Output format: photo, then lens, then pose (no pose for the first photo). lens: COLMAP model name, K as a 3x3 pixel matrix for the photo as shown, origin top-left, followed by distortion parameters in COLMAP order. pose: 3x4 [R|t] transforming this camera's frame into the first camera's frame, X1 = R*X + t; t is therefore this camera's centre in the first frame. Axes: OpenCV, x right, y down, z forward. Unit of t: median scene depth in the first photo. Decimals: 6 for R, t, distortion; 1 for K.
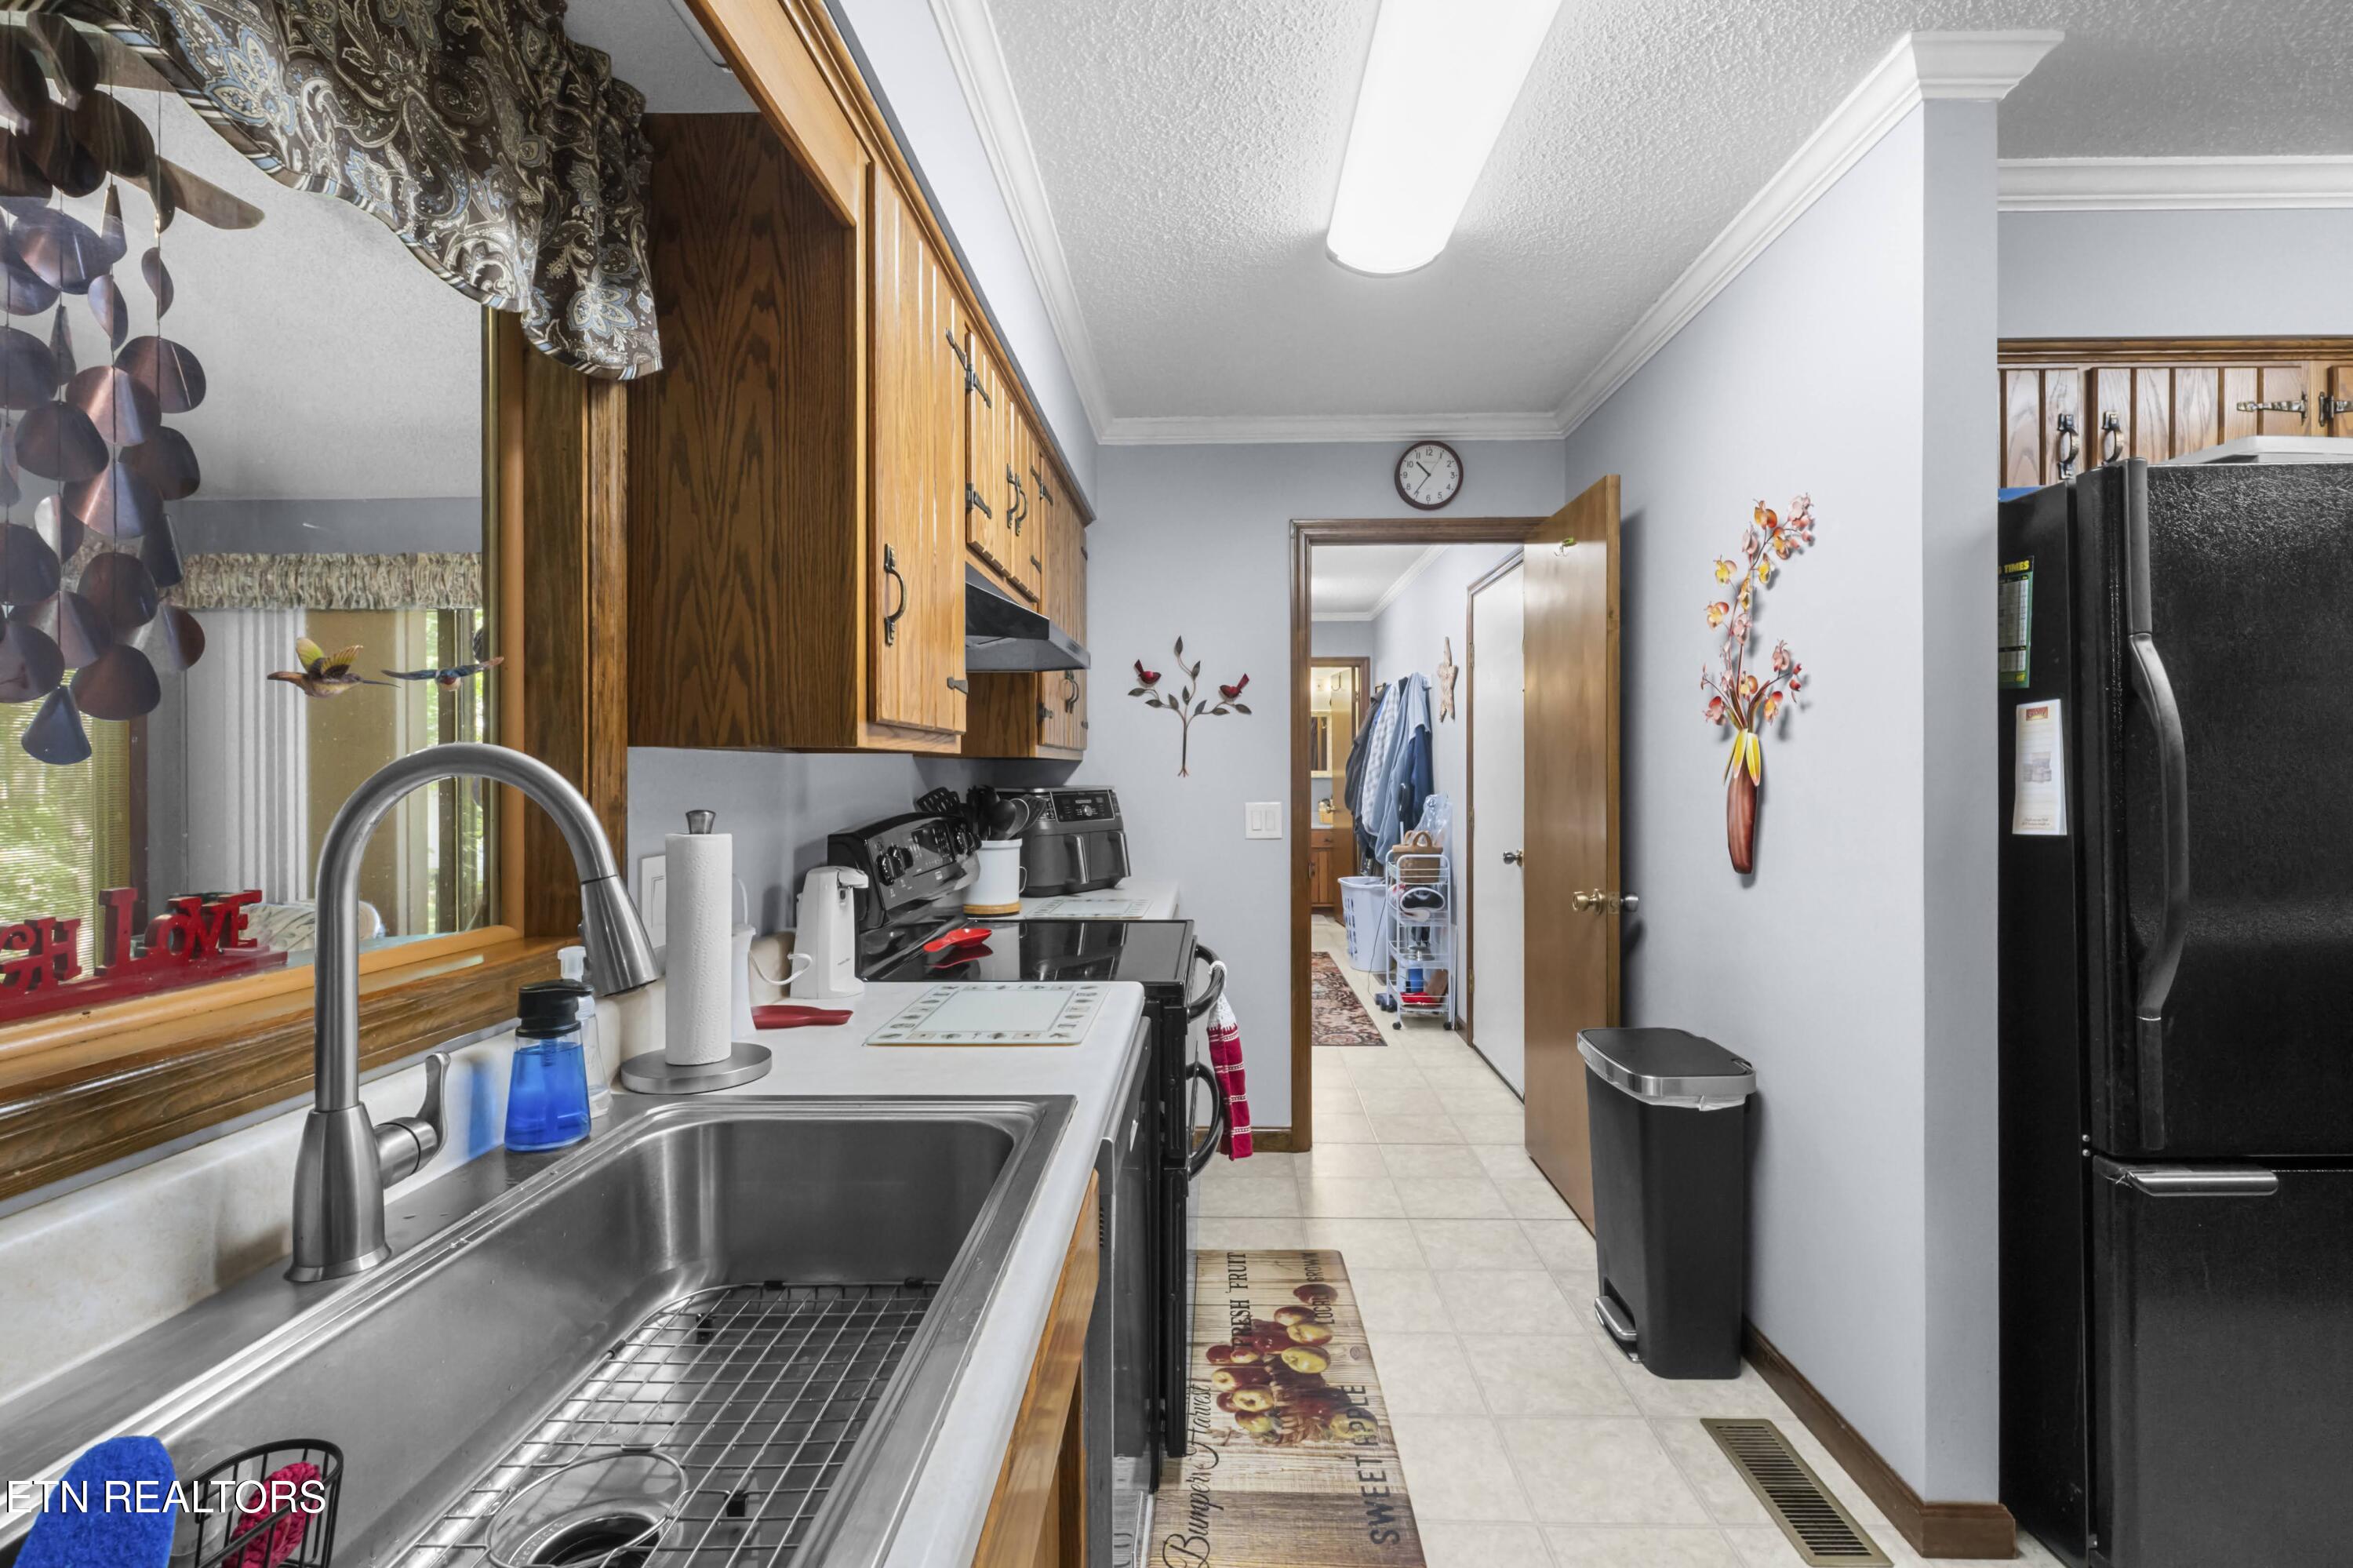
lens RADIAL K [[1063.8, 0, 1205.1], [0, 1063.8, 782.0], [0, 0, 1]] dist [0.000809, -0.000321]
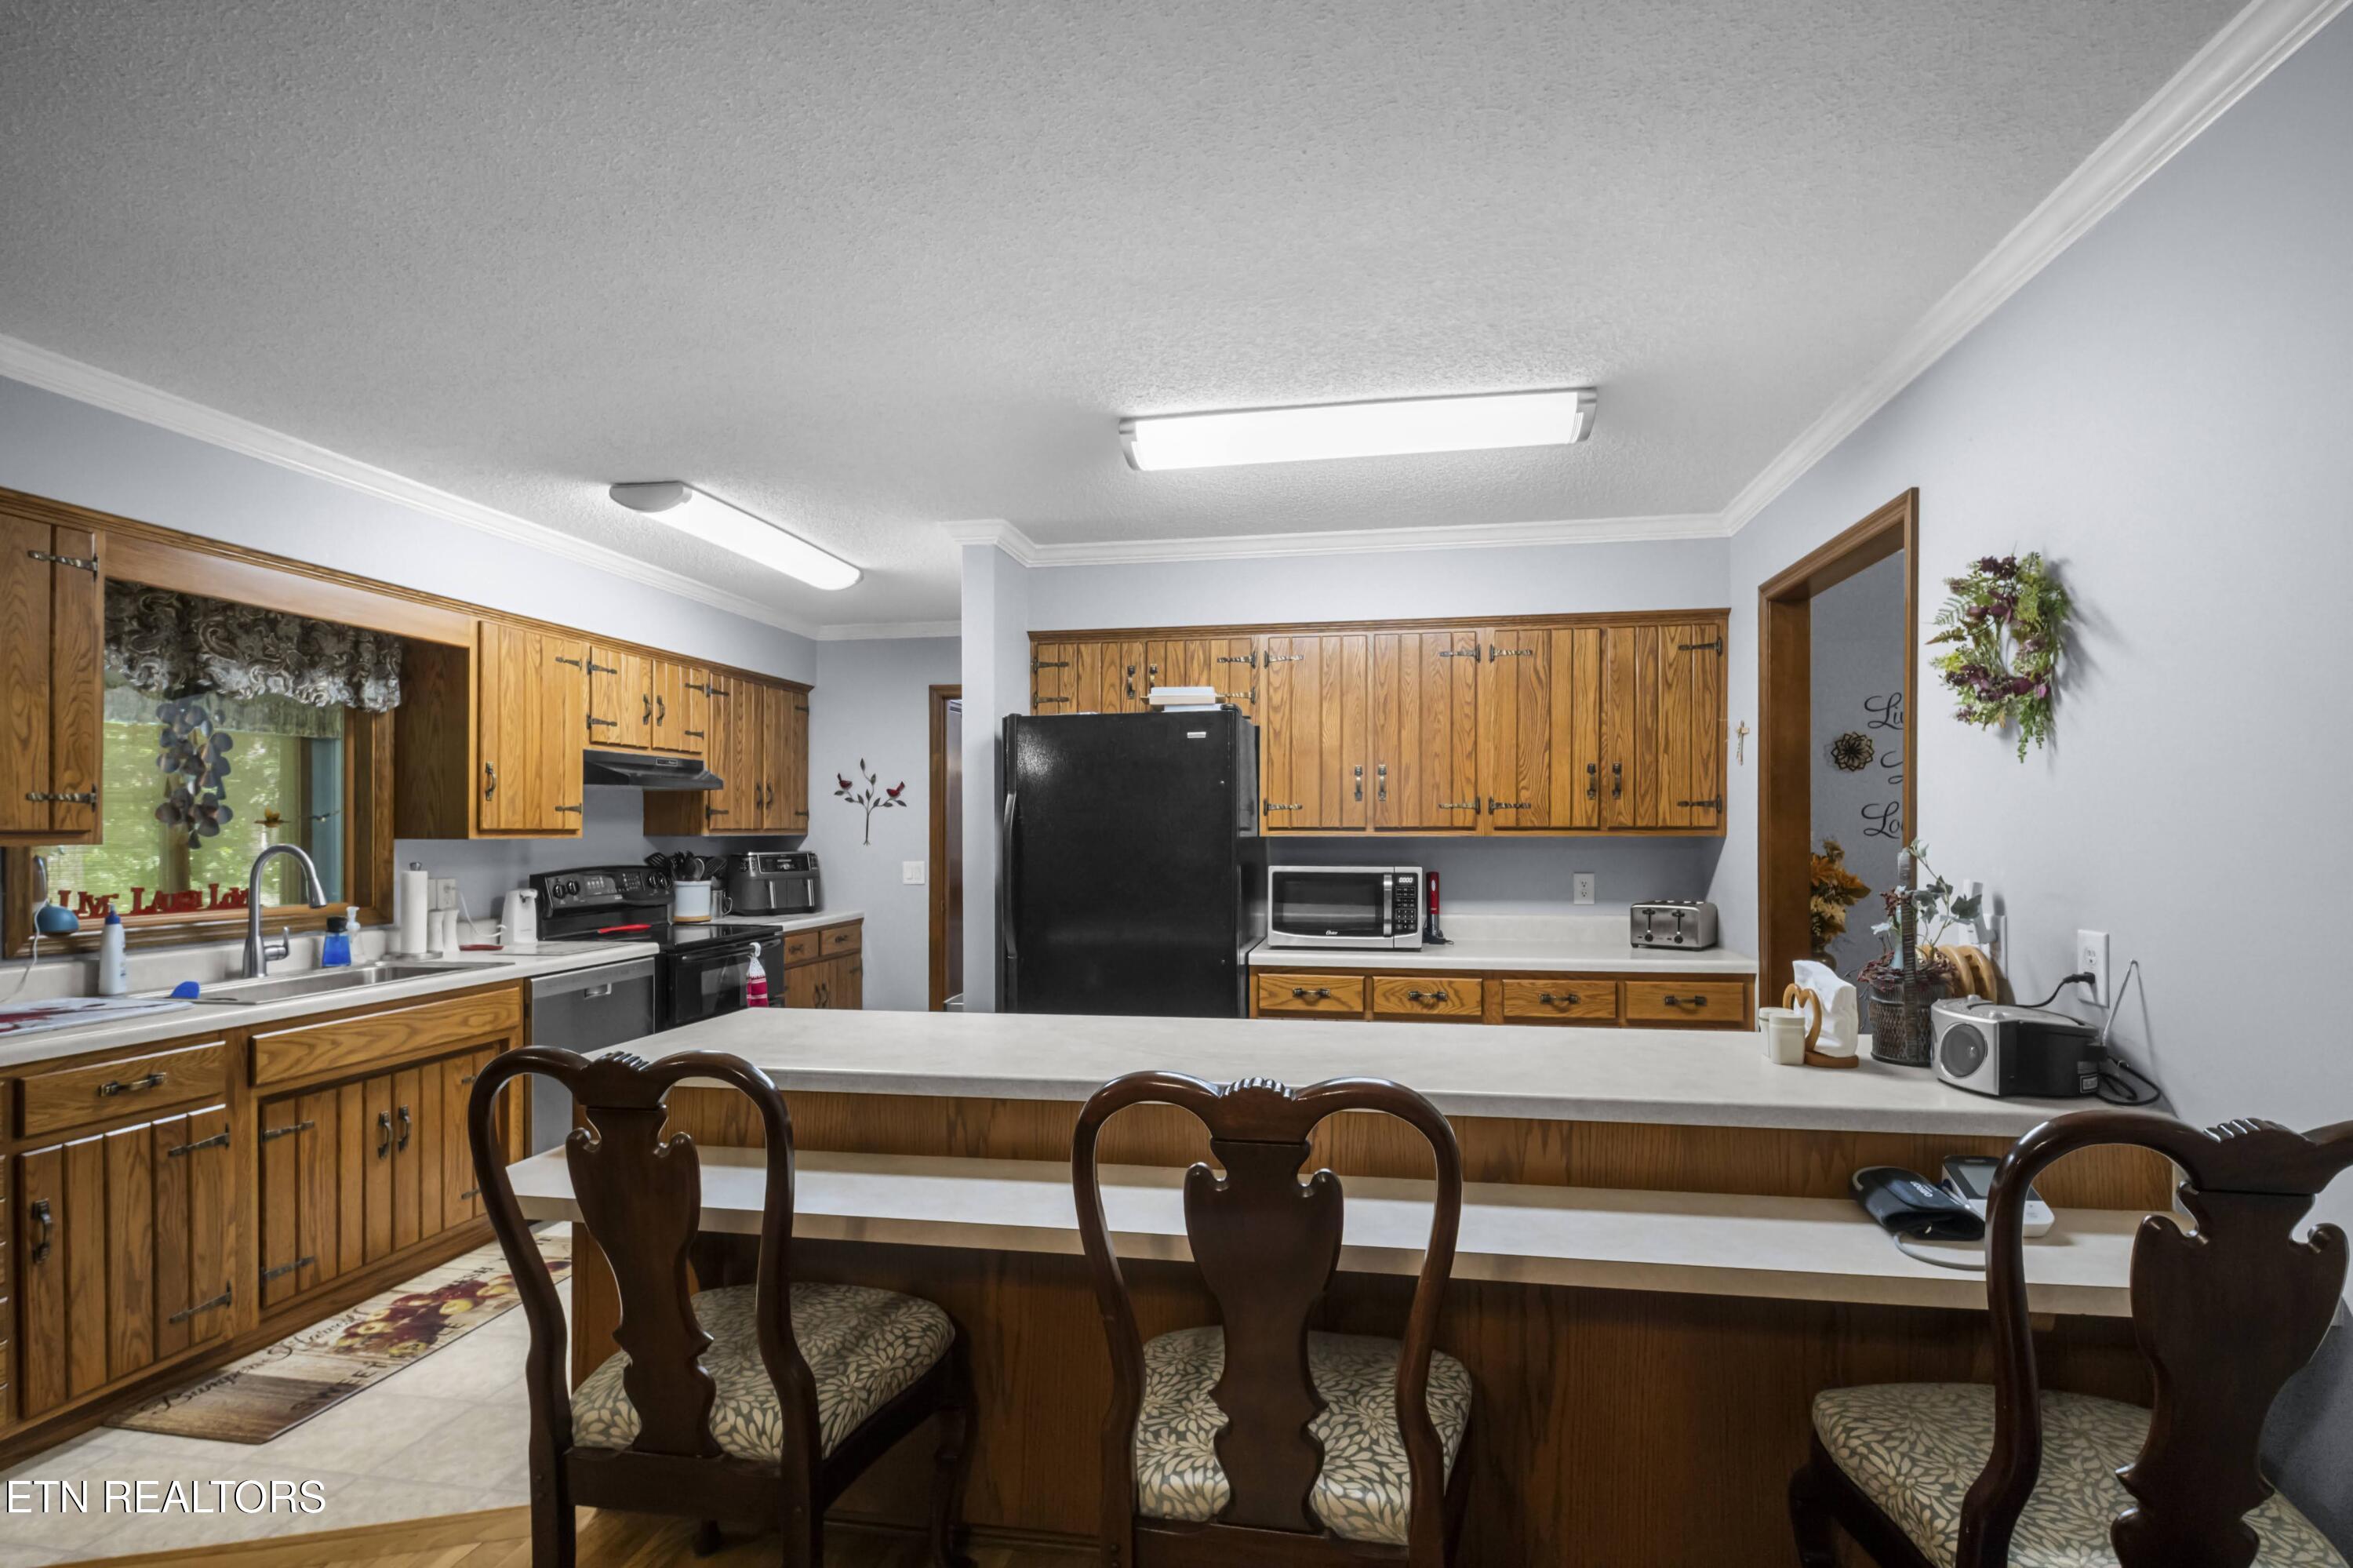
lens RADIAL K [[1090.6, 0, 1219.2], [0, 1090.6, 832.9], [0, 0, 1]] dist [0.000364, 0.000110]
pose [[0.990618, 0.003332, -0.136617, 1.954500], [-0.004321, 0.999967, -0.006938, -0.039170], [0.136589, 0.007463, 0.990600, -1.496947]]
